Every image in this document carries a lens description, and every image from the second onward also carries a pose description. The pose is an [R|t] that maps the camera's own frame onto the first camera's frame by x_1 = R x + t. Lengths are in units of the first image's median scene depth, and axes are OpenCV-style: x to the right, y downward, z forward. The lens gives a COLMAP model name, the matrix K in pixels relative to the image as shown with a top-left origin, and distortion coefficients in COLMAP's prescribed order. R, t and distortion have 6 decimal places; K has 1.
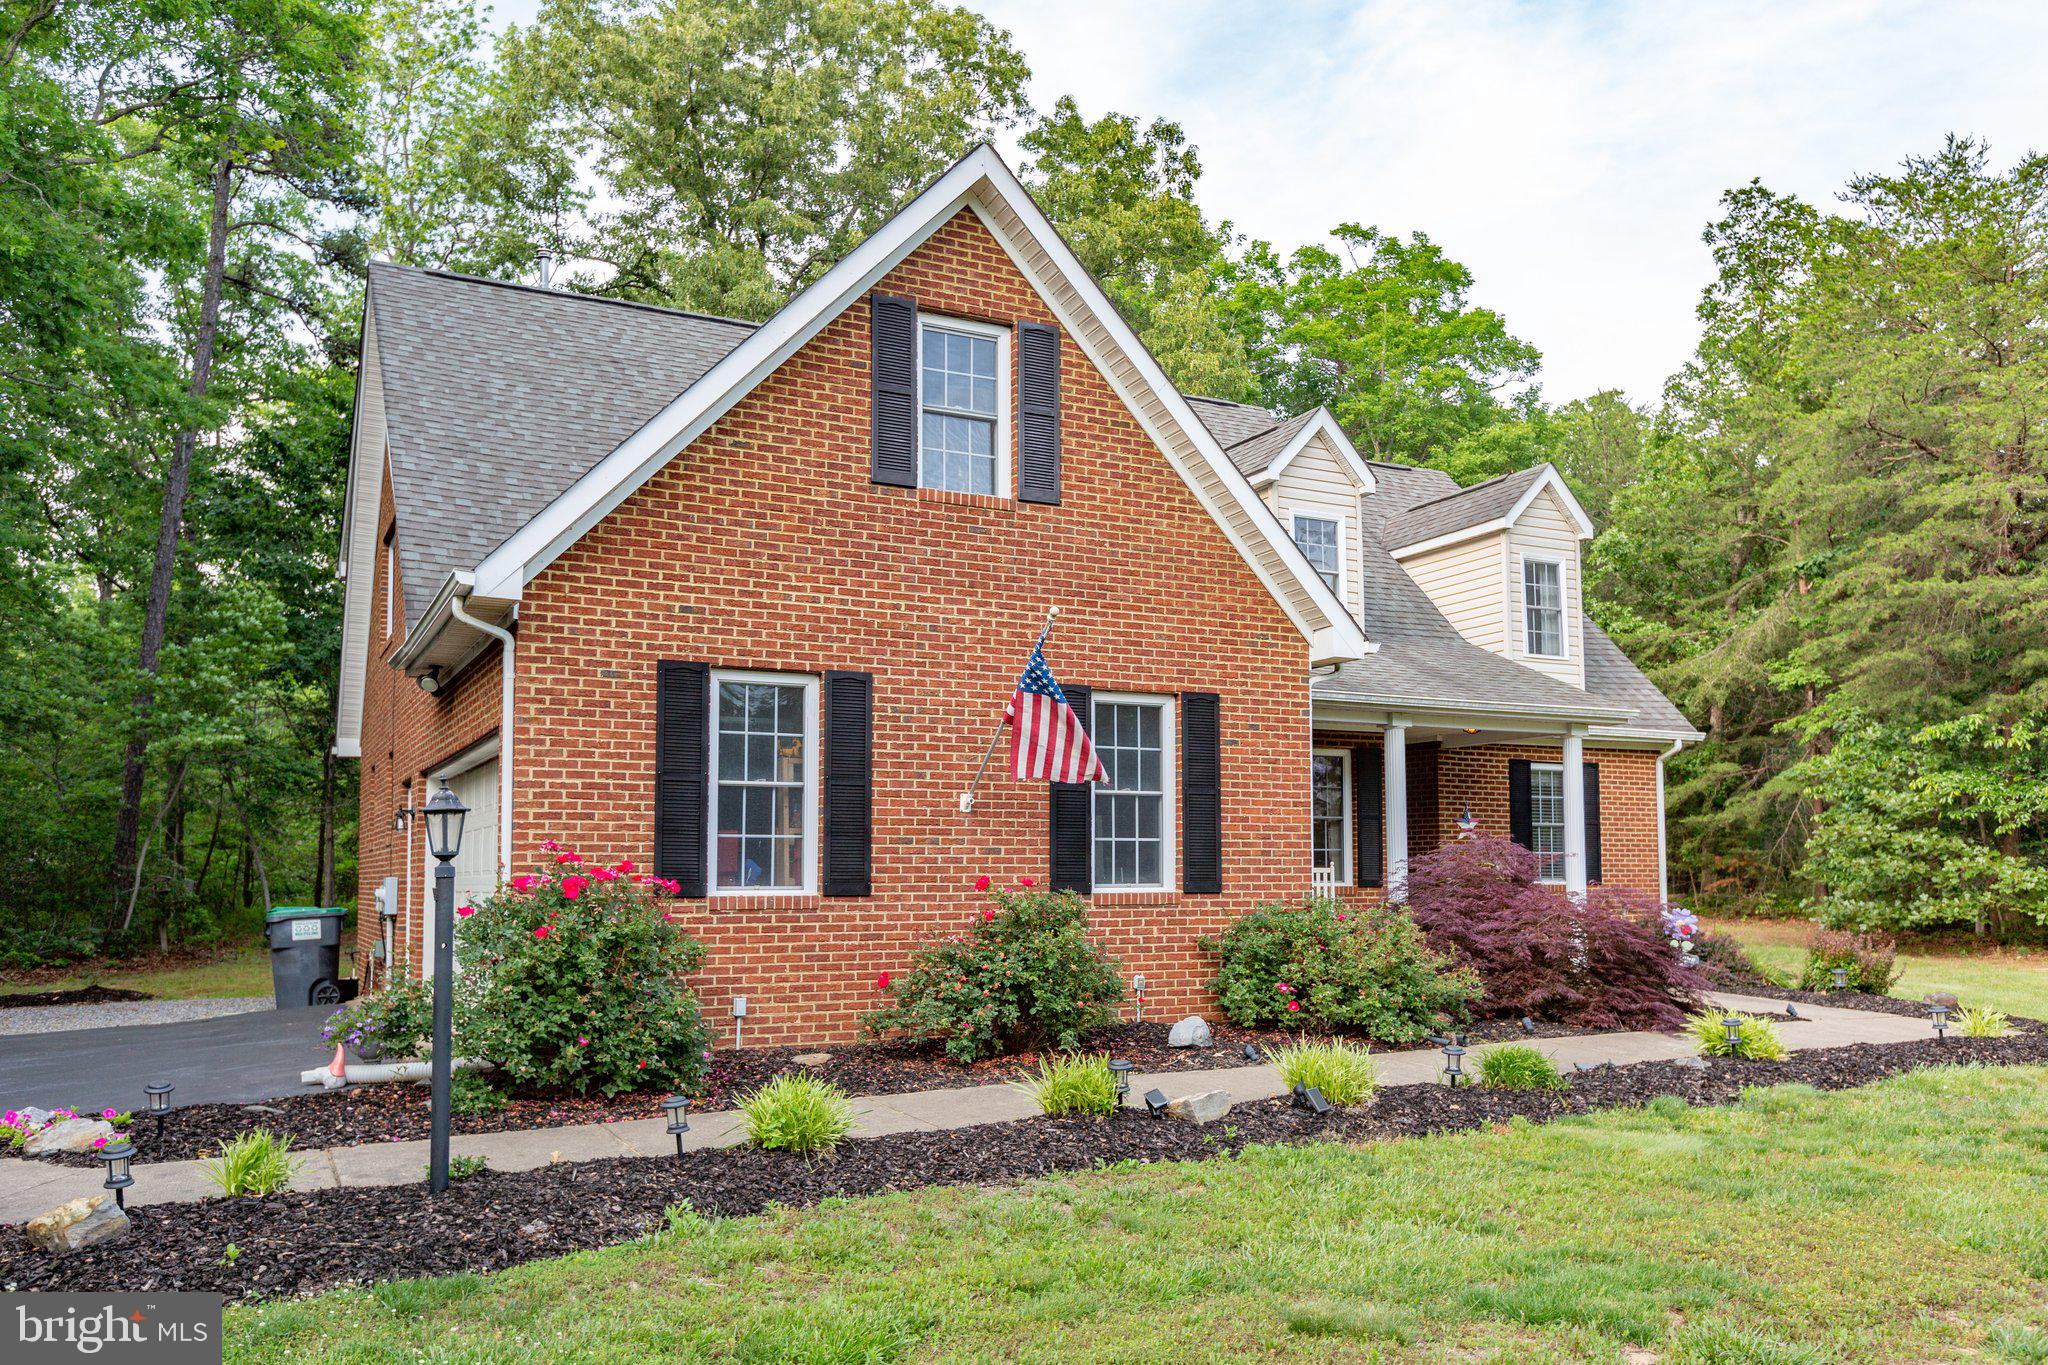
lens RADIAL K [[1566.4, 0, 1024.4], [0, 1566.4, 759.4], [0, 0, 1]] dist [0.000077, 0.003401]
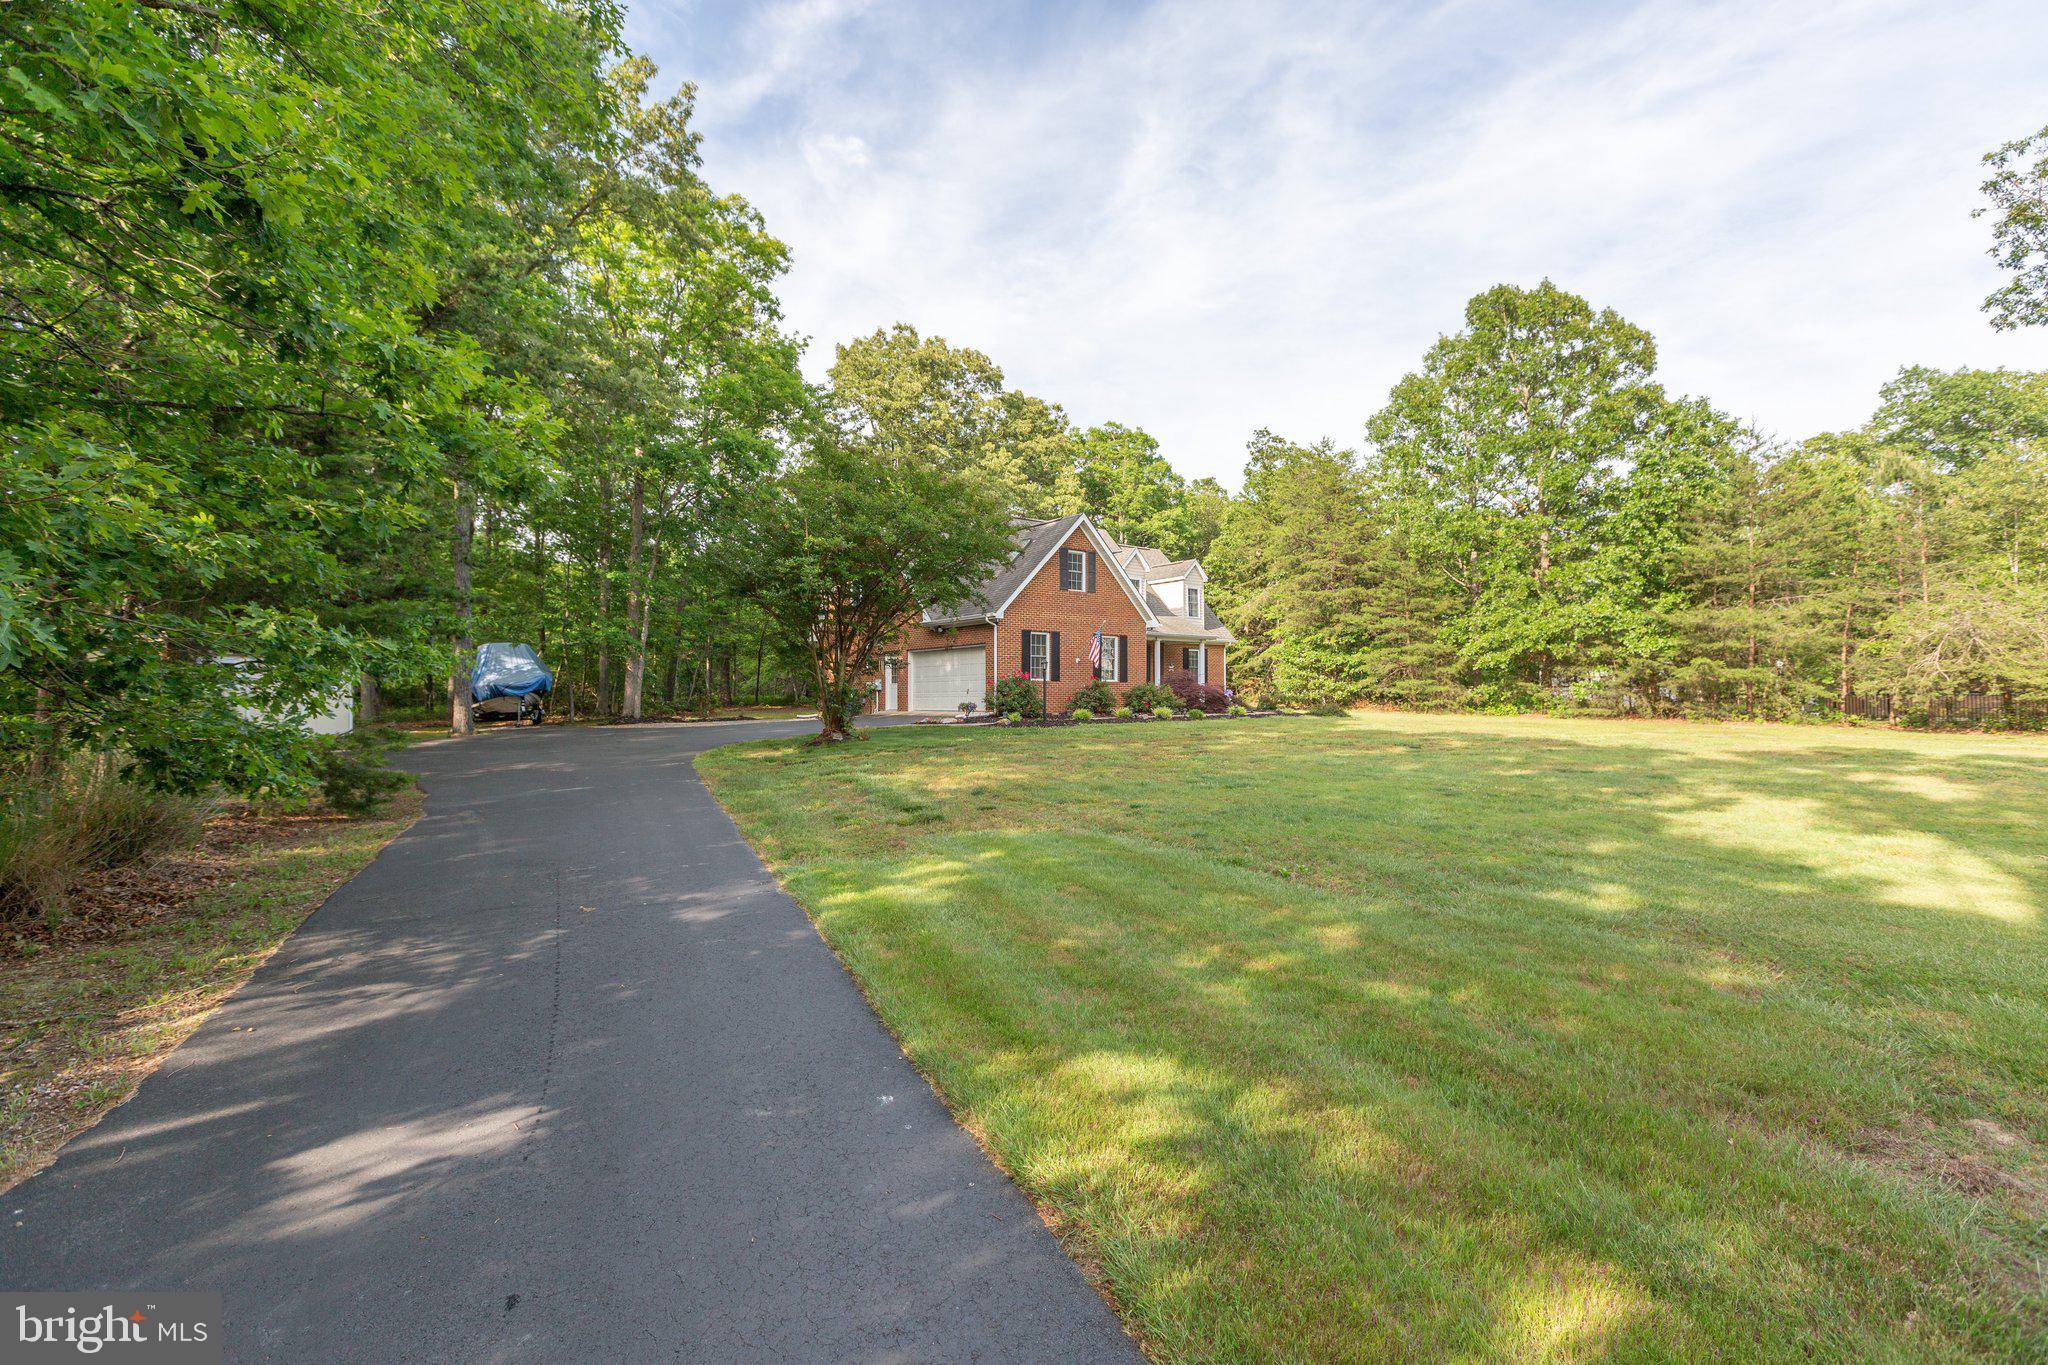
lens RADIAL K [[922.9, 0, 1024.0], [0, 922.9, 682.5], [0, 0, 1]] dist [0.004903, 0.000360]
pose [[0.985586, 0.005309, 0.169095, -0.595588], [-0.014948, 0.998331, 0.055780, -0.051254], [-0.168516, -0.057504, 0.984020, -1.482481]]
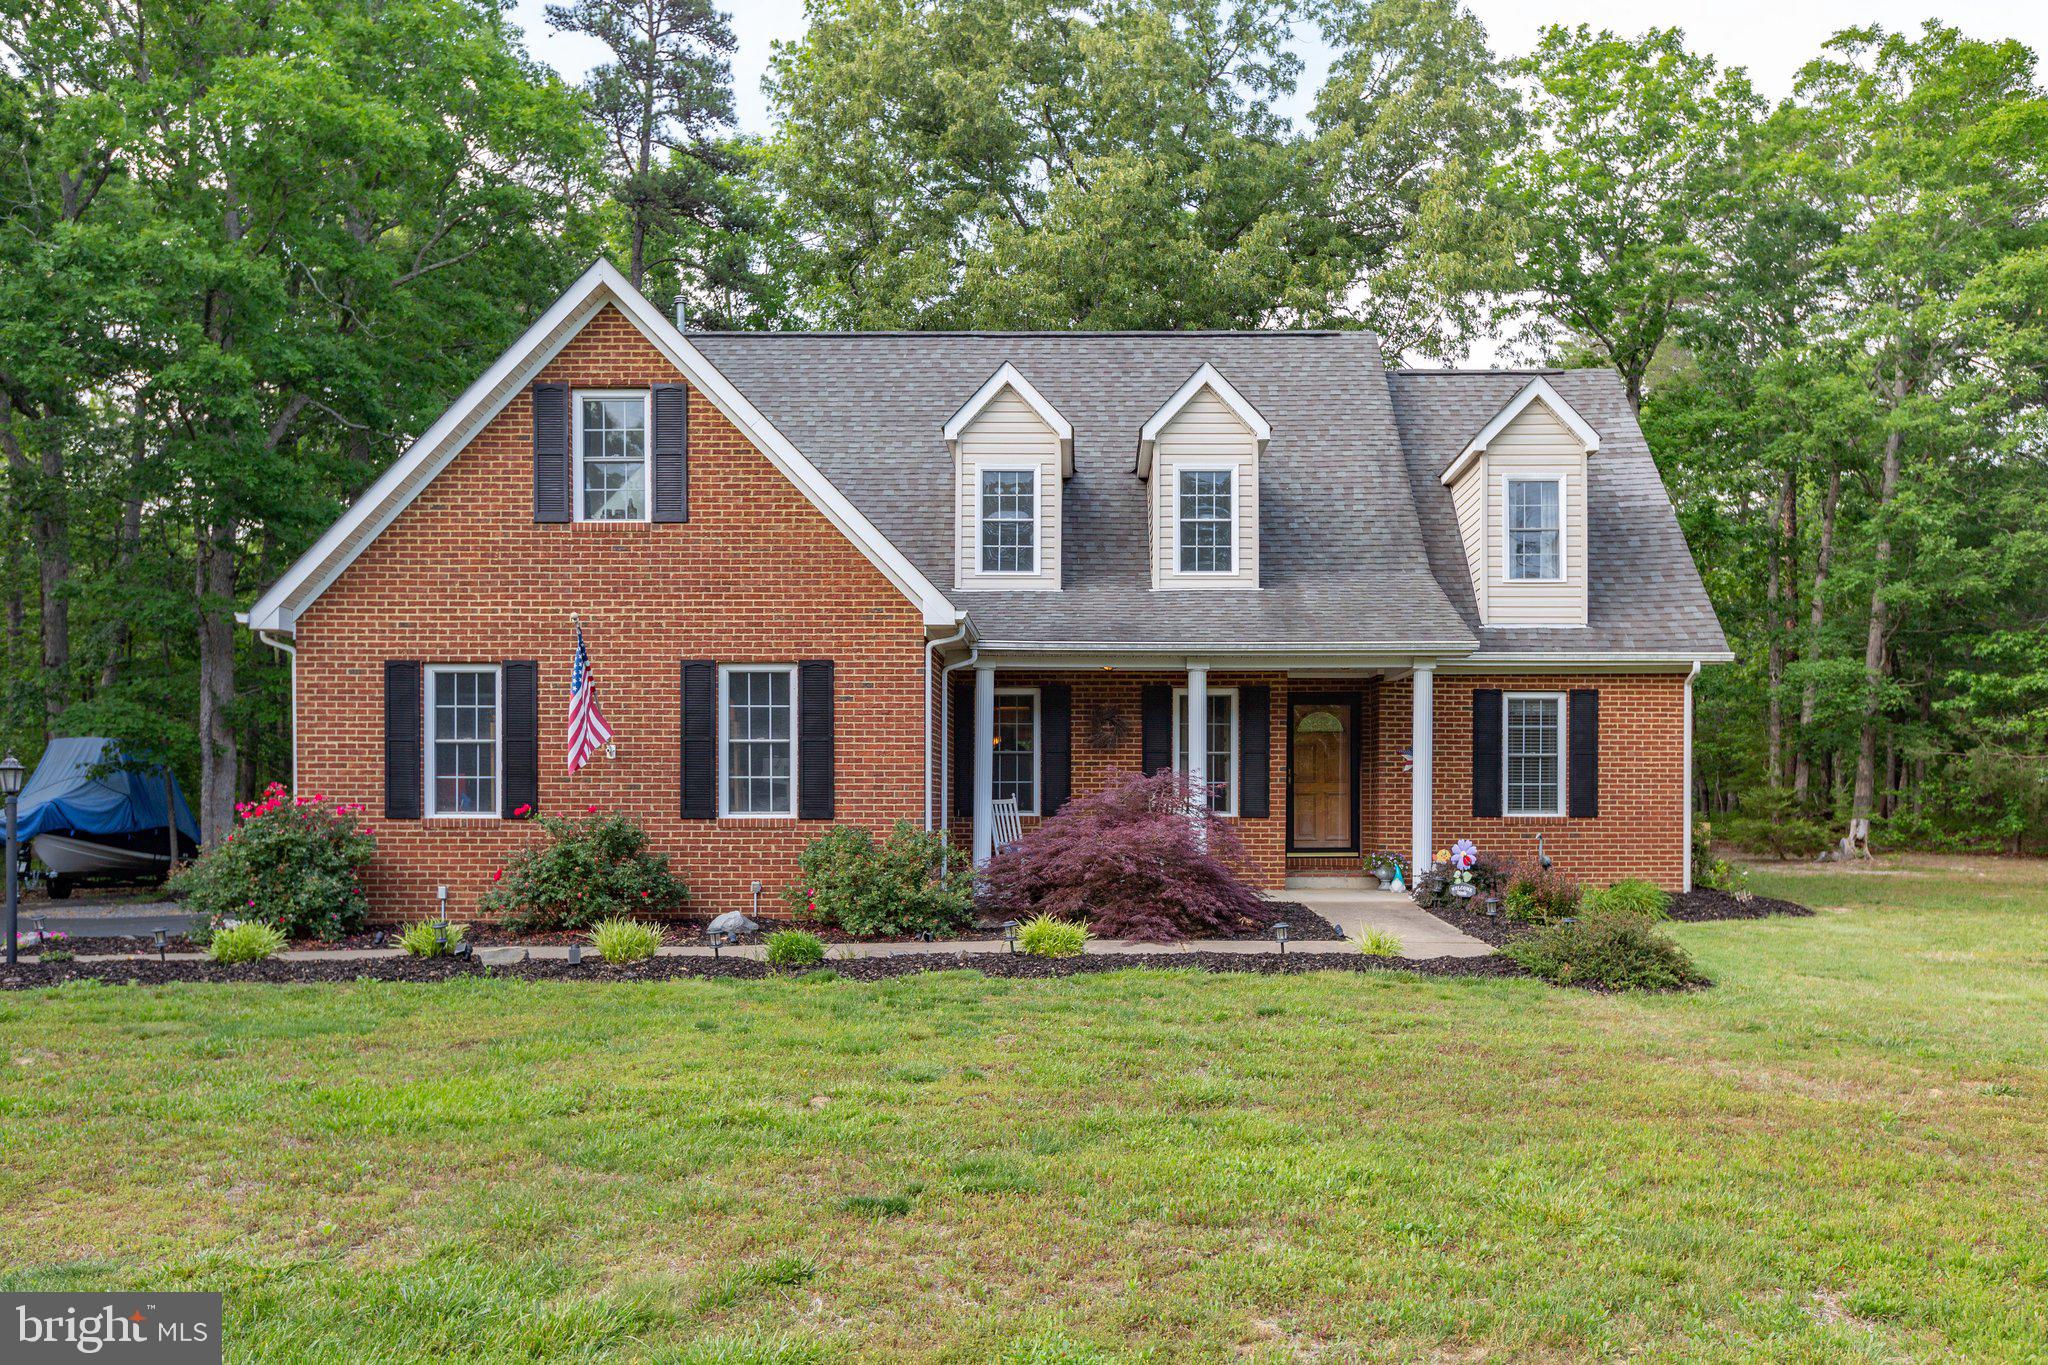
lens RADIAL K [[1739.0, 0, 1027.7], [0, 1739.0, 805.7], [0, 0, 1]] dist [-0.006395, 0.001468]
pose [[0.883580, 0.002480, -0.468274, 0.931610], [0.031831, 0.997355, 0.065343, -0.012004], [0.467197, -0.072642, 0.881164, -0.158649]]
